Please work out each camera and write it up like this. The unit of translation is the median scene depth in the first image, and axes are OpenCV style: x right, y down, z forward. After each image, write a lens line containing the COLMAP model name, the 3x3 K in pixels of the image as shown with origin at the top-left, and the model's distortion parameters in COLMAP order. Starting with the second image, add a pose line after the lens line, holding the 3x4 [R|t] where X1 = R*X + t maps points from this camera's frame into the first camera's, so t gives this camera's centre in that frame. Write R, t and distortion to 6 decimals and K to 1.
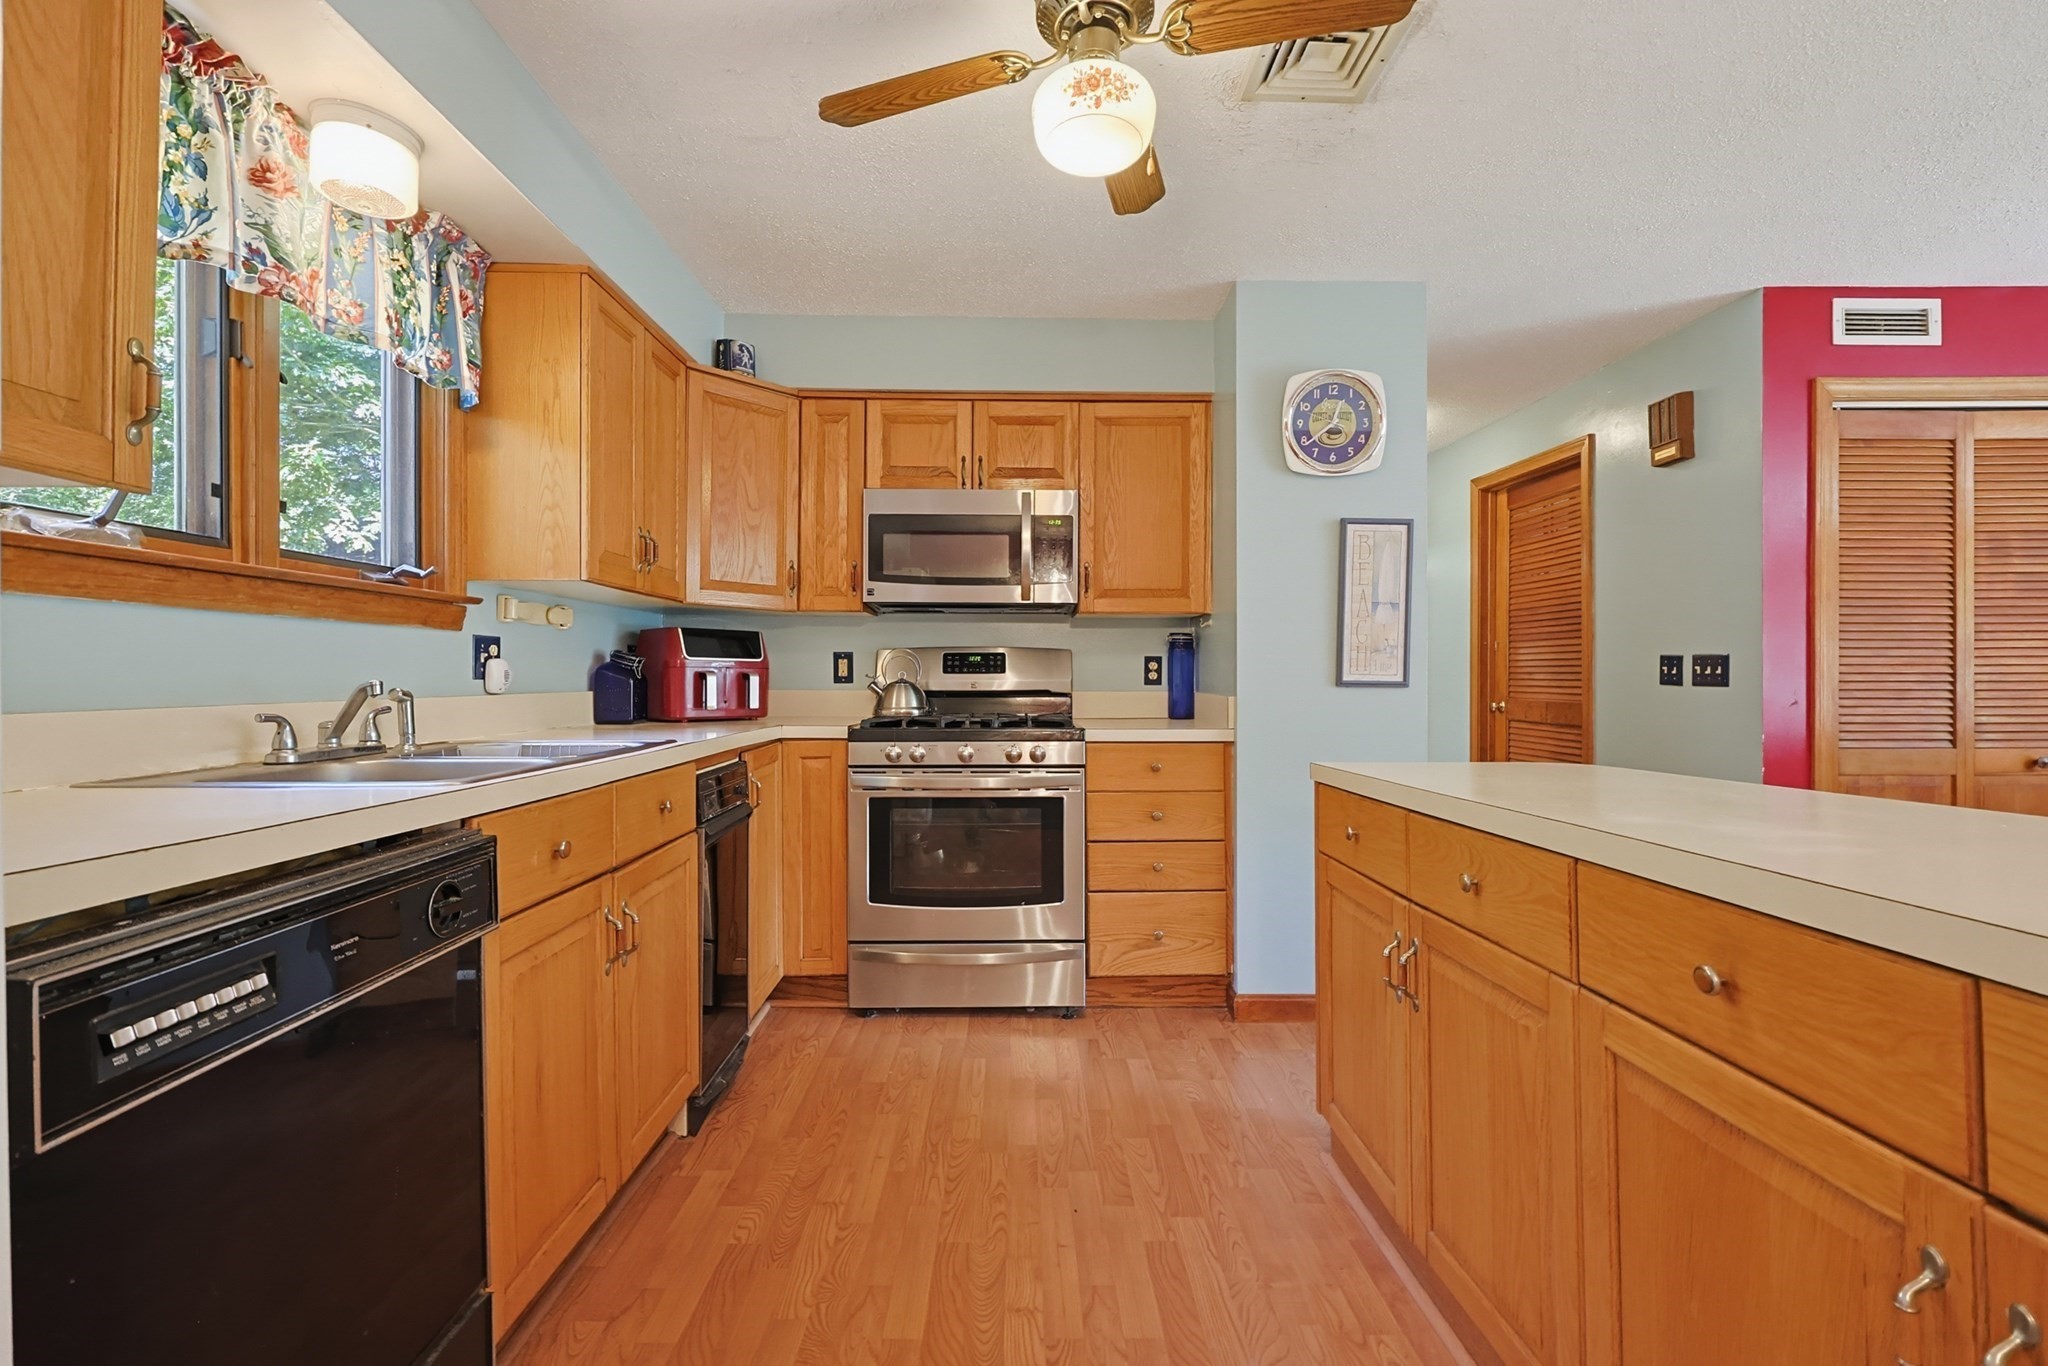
lens RADIAL K [[876.3, 0, 1021.2], [0, 876.3, 674.9], [0, 0, 1]] dist [-0.001308, 0.000639]
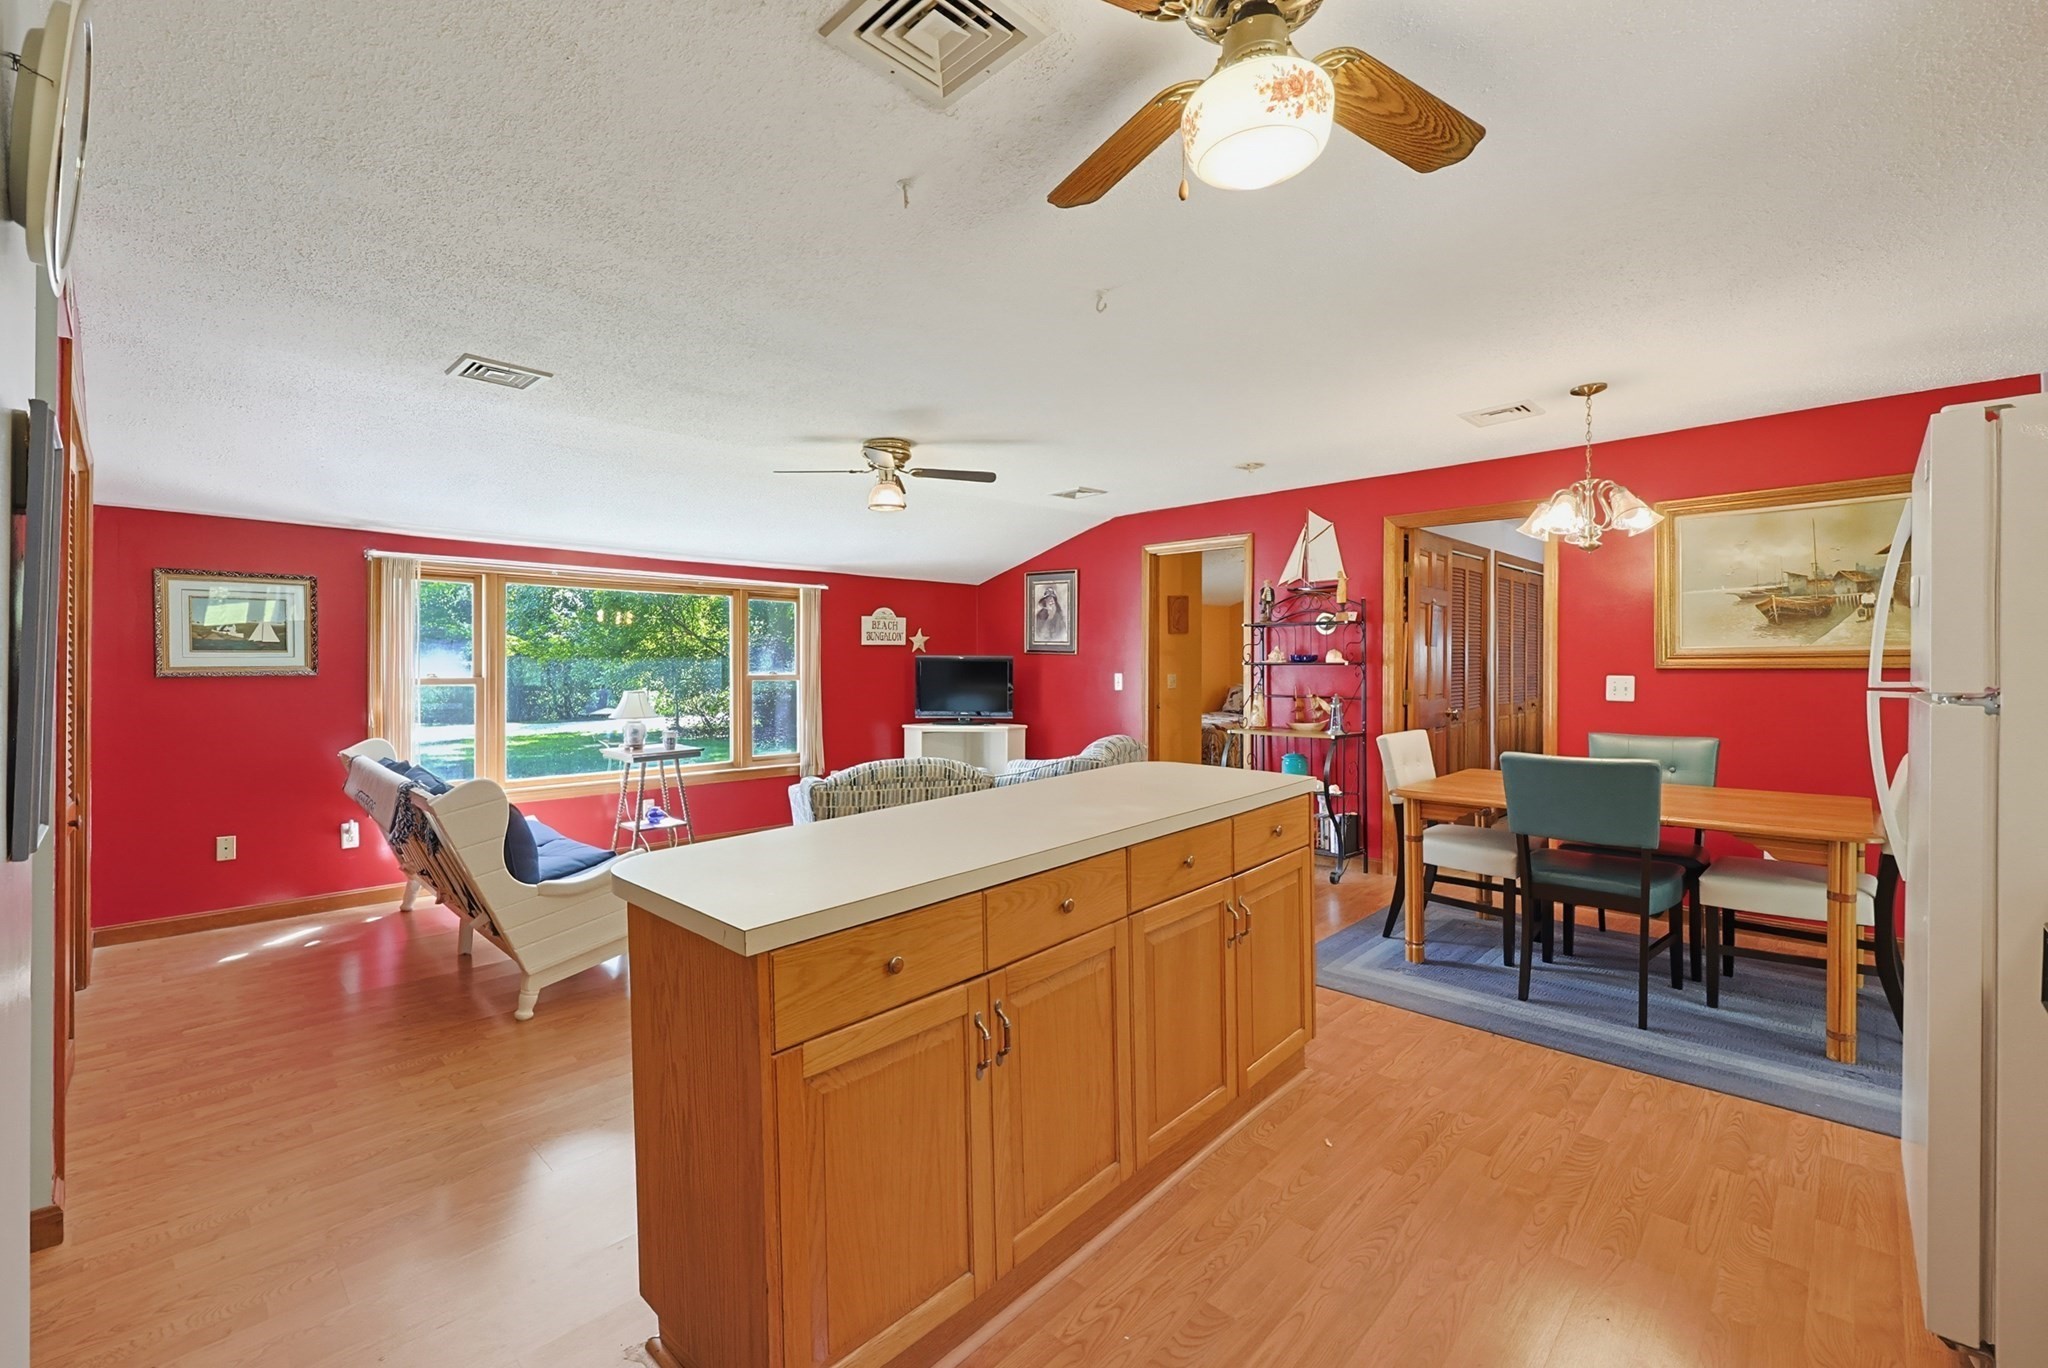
lens RADIAL K [[876.3, 0, 1041.5], [0, 876.3, 667.8], [0, 0, 1]] dist [-0.001308, 0.000639]
pose [[-0.715623, -0.000699, 0.698486, -0.196693], [0.002075, 0.999993, 0.003127, -0.063698], [-0.698483, 0.003687, -0.715617, 0.947940]]
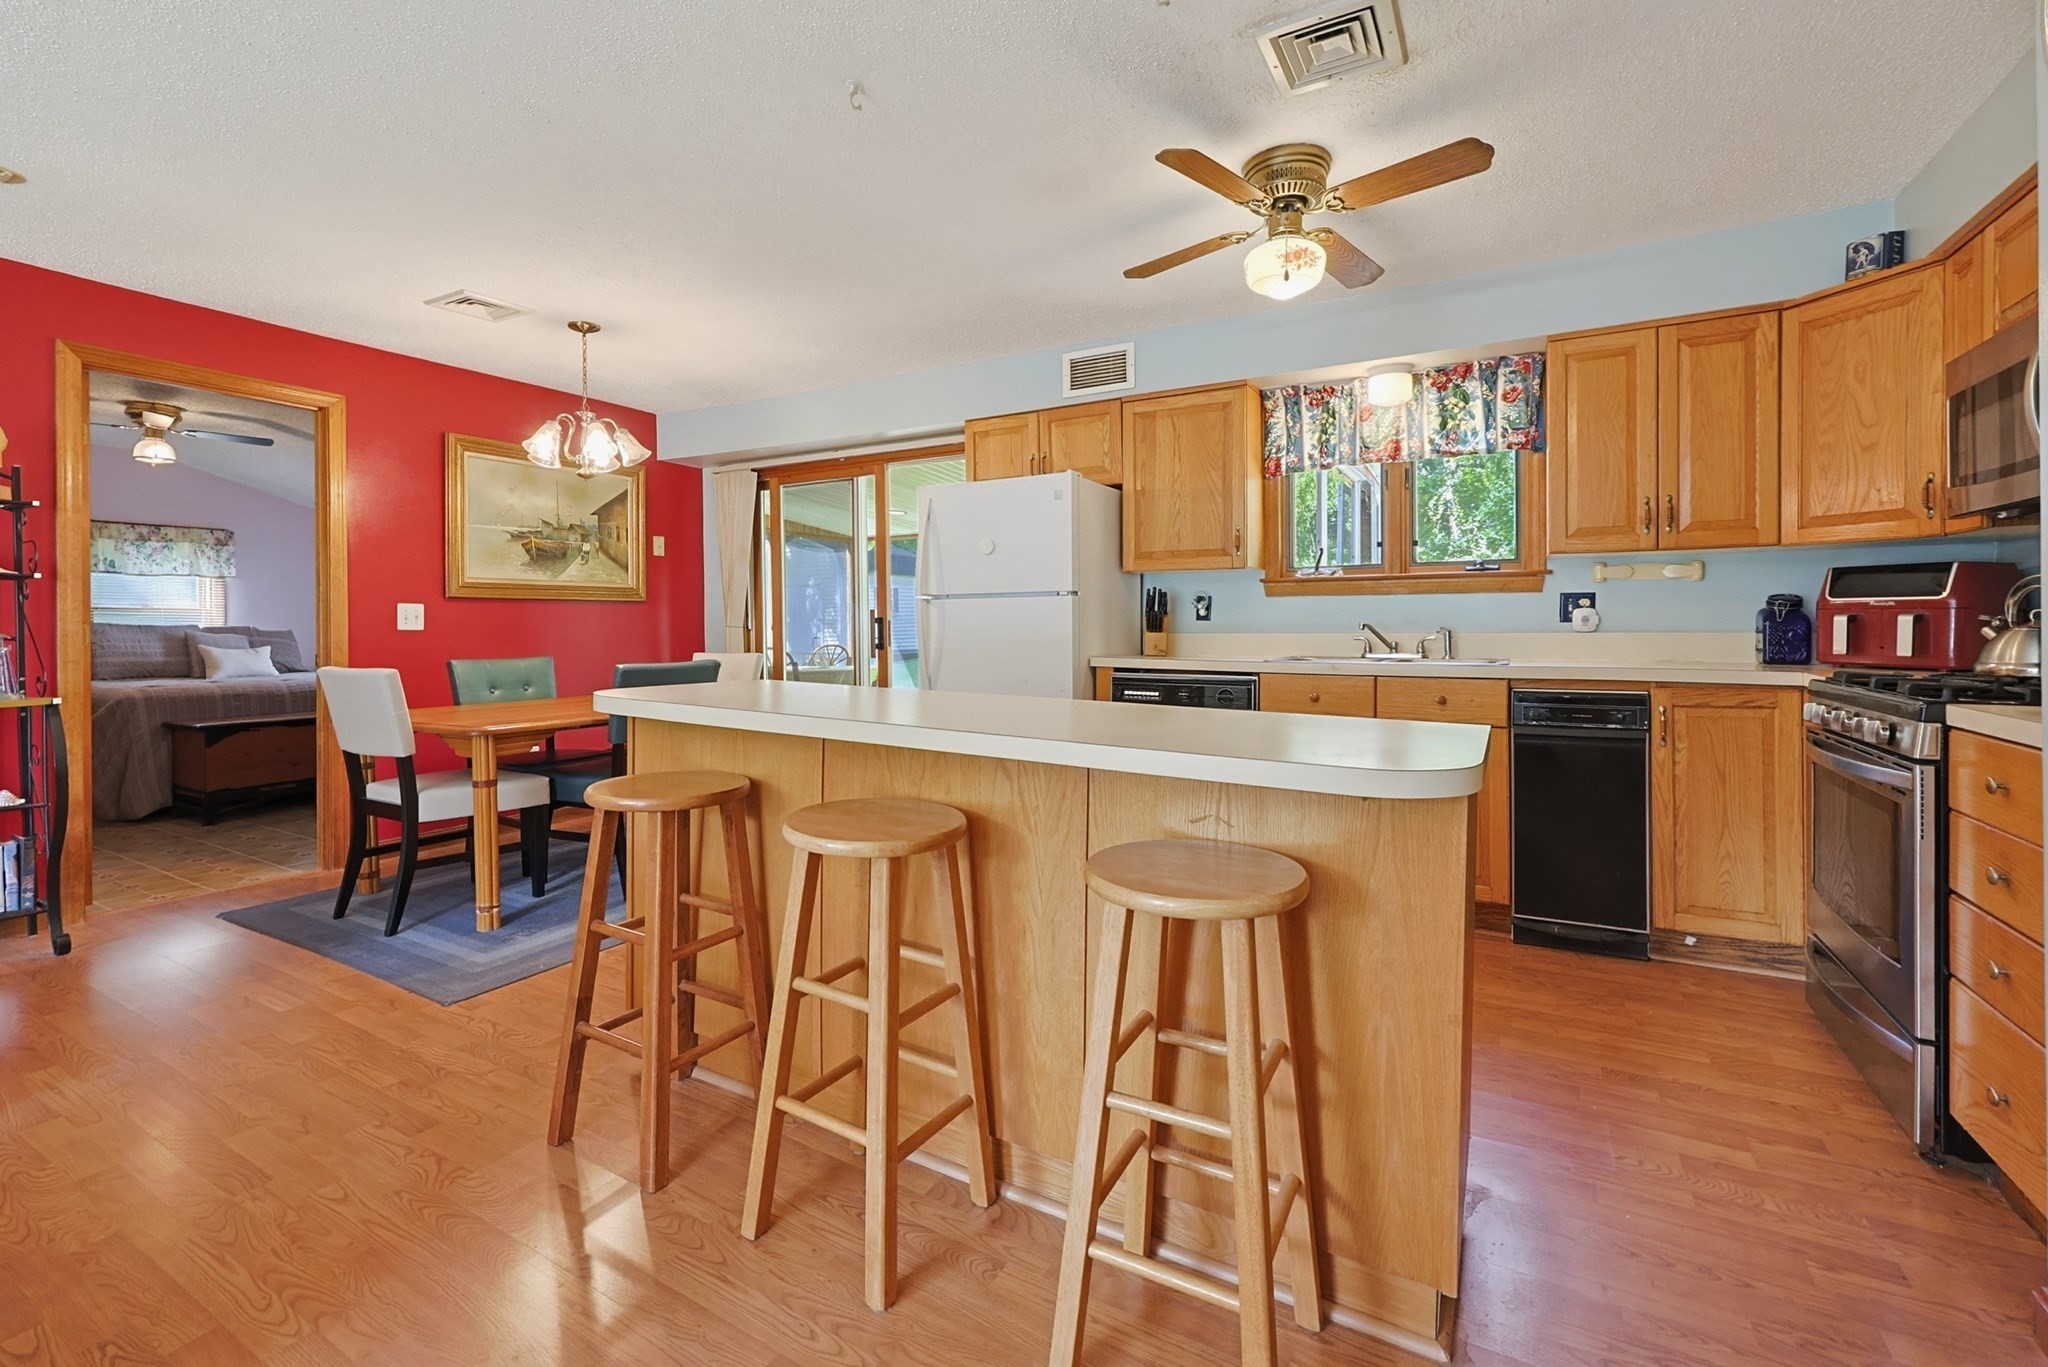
lens RADIAL K [[876.3, 0, 1019.4], [0, 876.3, 636.5], [0, 0, 1]] dist [-0.001308, 0.000639]
pose [[-0.500719, 0.015344, -0.865474, 0.920603], [0.007759, 0.999882, 0.013238, 0.000994], [0.865575, -0.000087, -0.500779, 0.748367]]
